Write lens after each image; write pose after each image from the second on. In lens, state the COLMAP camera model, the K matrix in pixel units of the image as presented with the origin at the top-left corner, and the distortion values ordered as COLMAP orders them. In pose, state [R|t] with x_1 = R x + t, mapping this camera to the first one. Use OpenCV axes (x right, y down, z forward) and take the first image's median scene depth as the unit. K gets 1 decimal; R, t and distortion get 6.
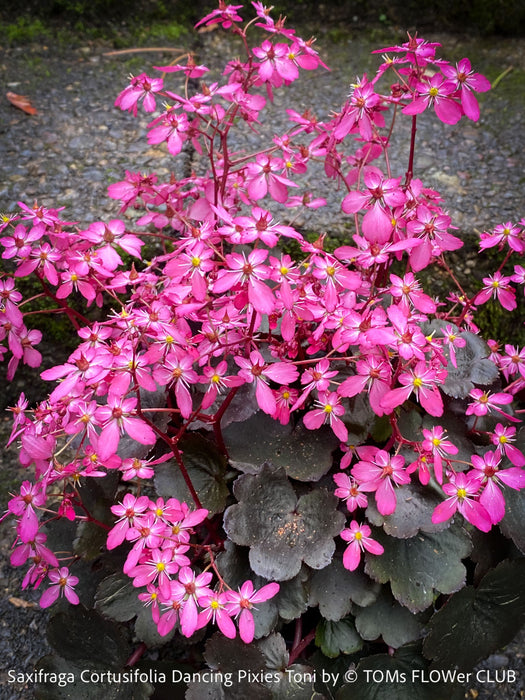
lens RADIAL K [[937.3, 0, 262.5], [0, 937.3, 350.0], [0, 0, 1]] dist [0.176430, -0.631141]
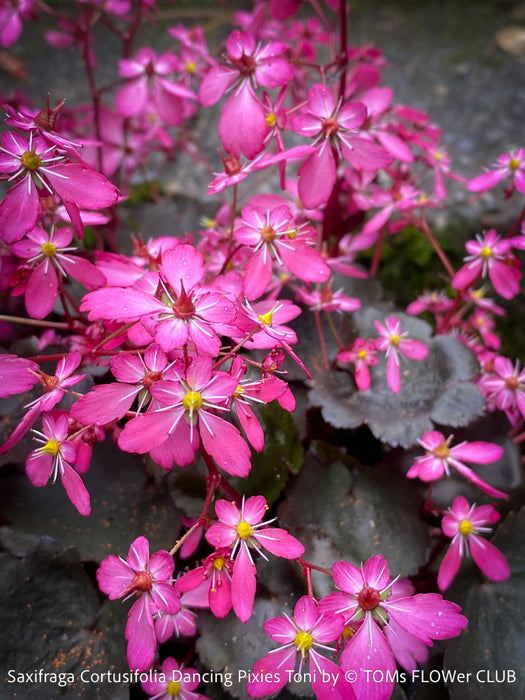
lens RADIAL K [[937.3, 0, 262.5], [0, 937.3, 350.0], [0, 0, 1]] dist [0.176430, -0.631141]
pose [[0.985226, 0.049142, -0.164058, 0.211584], [-0.056452, 0.997596, -0.040197, 0.020547], [0.161689, 0.048864, 0.985631, 0.421161]]
